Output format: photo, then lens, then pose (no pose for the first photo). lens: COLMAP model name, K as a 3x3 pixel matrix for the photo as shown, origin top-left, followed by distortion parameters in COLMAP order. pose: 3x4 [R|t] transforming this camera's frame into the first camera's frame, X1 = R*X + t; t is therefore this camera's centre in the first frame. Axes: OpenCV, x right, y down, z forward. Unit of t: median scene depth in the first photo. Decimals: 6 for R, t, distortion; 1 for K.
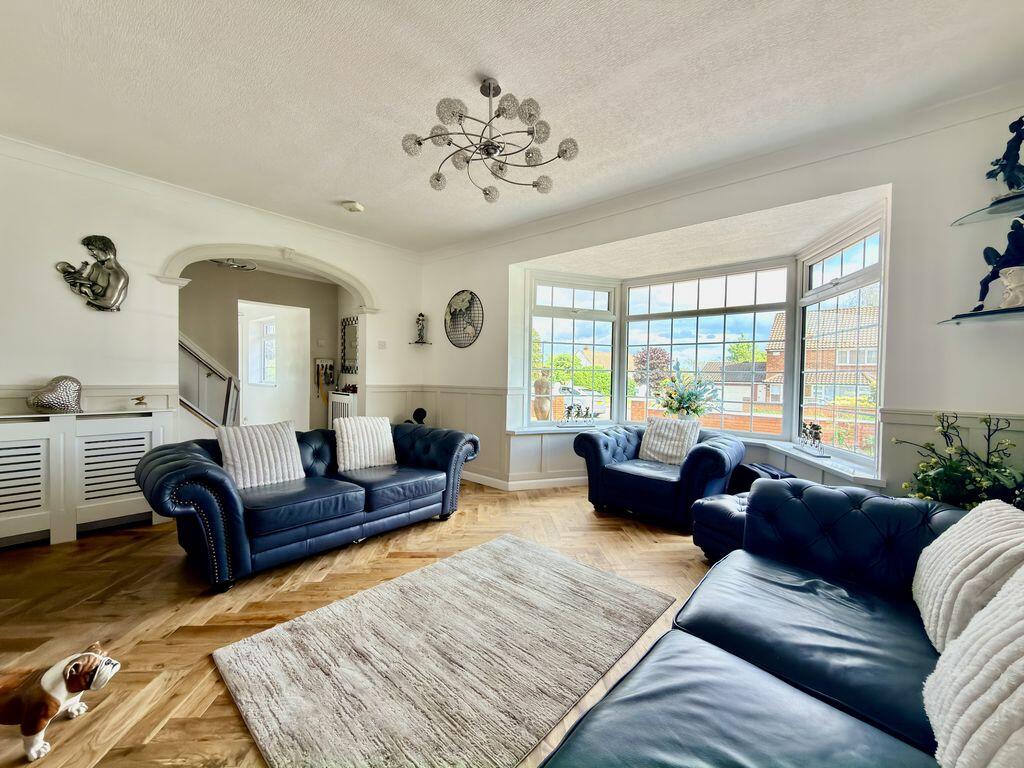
lens RADIAL K [[407.8, 0, 512.0], [0, 407.8, 384.0], [0, 0, 1]] dist [-0.001289, -0.000157]
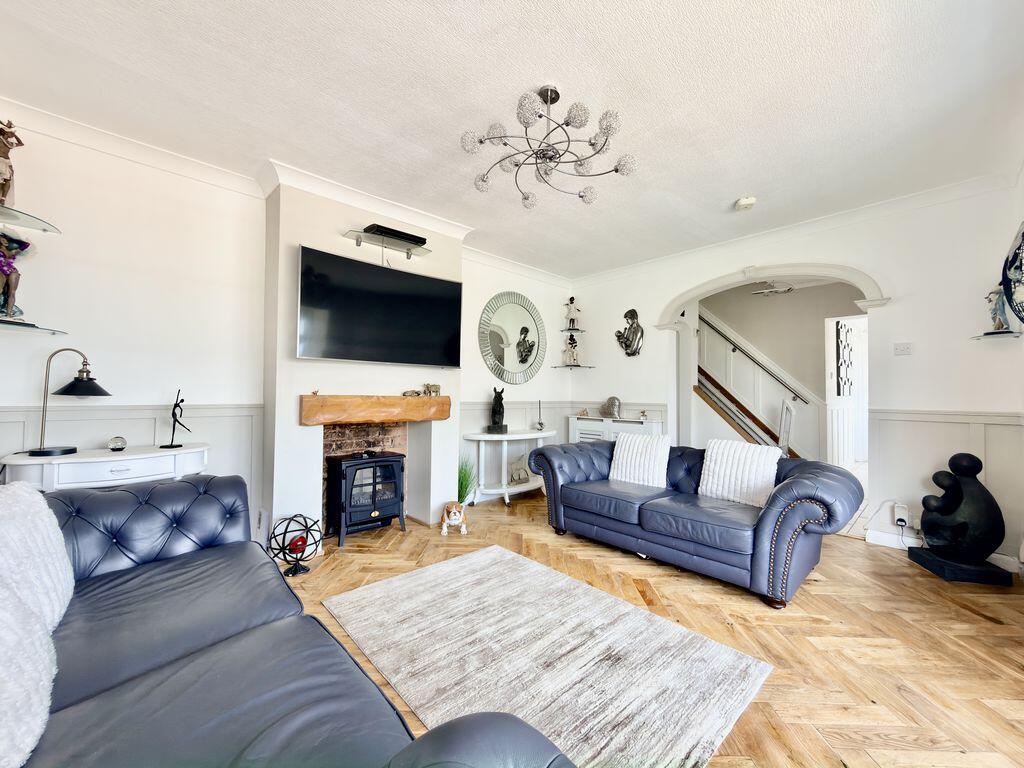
lens RADIAL K [[407.8, 0, 512.0], [0, 407.8, 384.0], [0, 0, 1]] dist [-0.001289, -0.000157]
pose [[-0.098790, -0.045602, -0.994063, 0.620224], [-0.032278, 0.998571, -0.042601, 0.012793], [0.994585, 0.027878, -0.100121, 0.705004]]
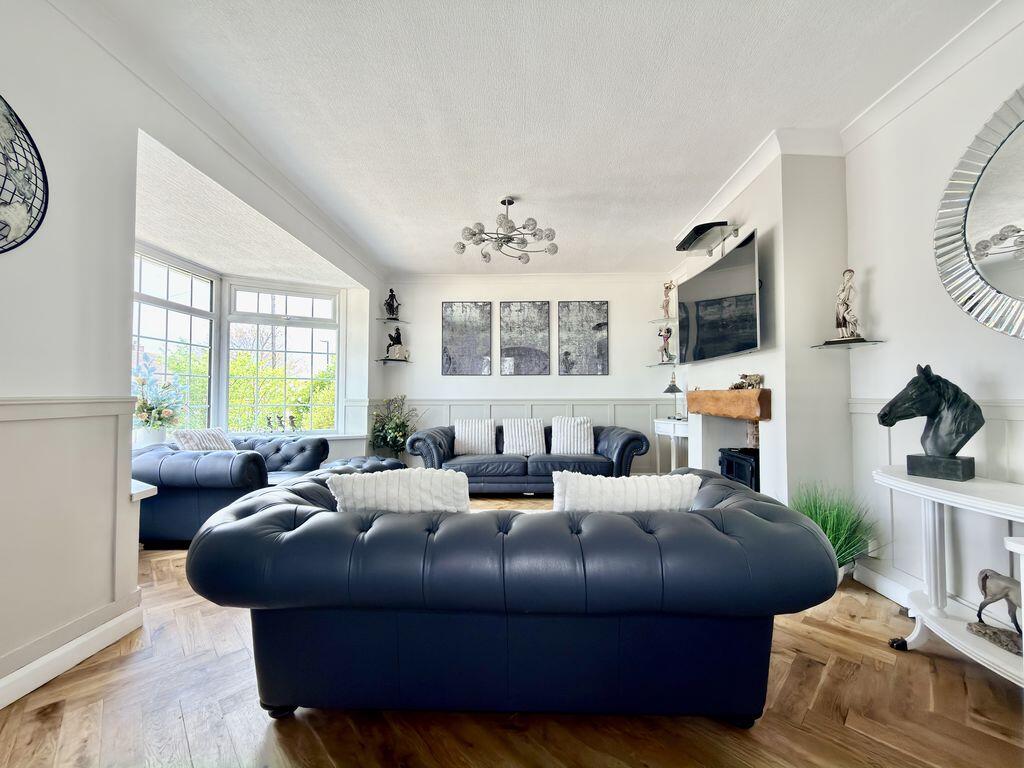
lens RADIAL K [[407.8, 0, 512.0], [0, 407.8, 384.0], [0, 0, 1]] dist [-0.001289, -0.000157]
pose [[-0.644193, 0.002454, 0.764859, -0.879271], [0.003315, 0.999994, -0.000417, -0.005779], [-0.764856, 0.002267, -0.644198, 1.372766]]
